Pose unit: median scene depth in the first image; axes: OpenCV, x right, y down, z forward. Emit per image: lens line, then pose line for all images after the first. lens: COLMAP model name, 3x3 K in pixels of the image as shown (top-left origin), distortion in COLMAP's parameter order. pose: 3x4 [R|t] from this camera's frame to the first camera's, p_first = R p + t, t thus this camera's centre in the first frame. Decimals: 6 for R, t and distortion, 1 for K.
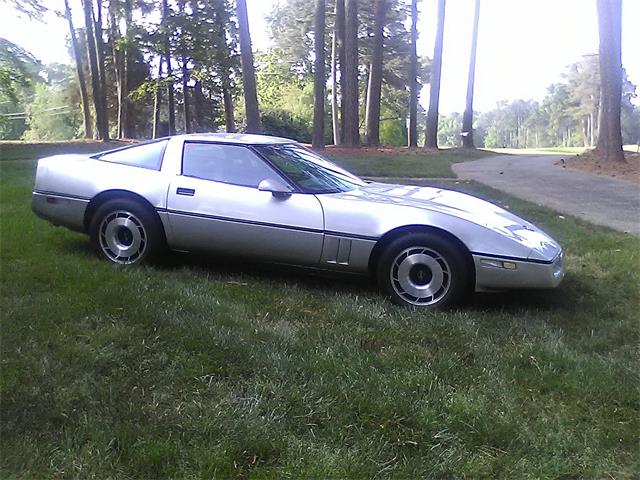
lens RADIAL K [[684.5, 0, 320.0], [0, 684.5, 240.0], [0, 0, 1]] dist [0.164734, -0.475678]
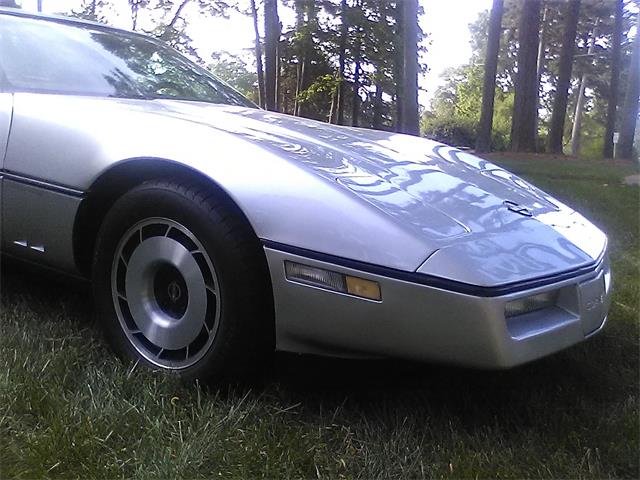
lens RADIAL K [[684.5, 0, 320.0], [0, 684.5, 240.0], [0, 0, 1]] dist [0.164734, -0.475678]
pose [[0.957093, 0.081227, -0.278165, 0.204935], [-0.087126, 0.996158, -0.008892, 0.010729], [0.276374, 0.032746, 0.960492, 0.392082]]
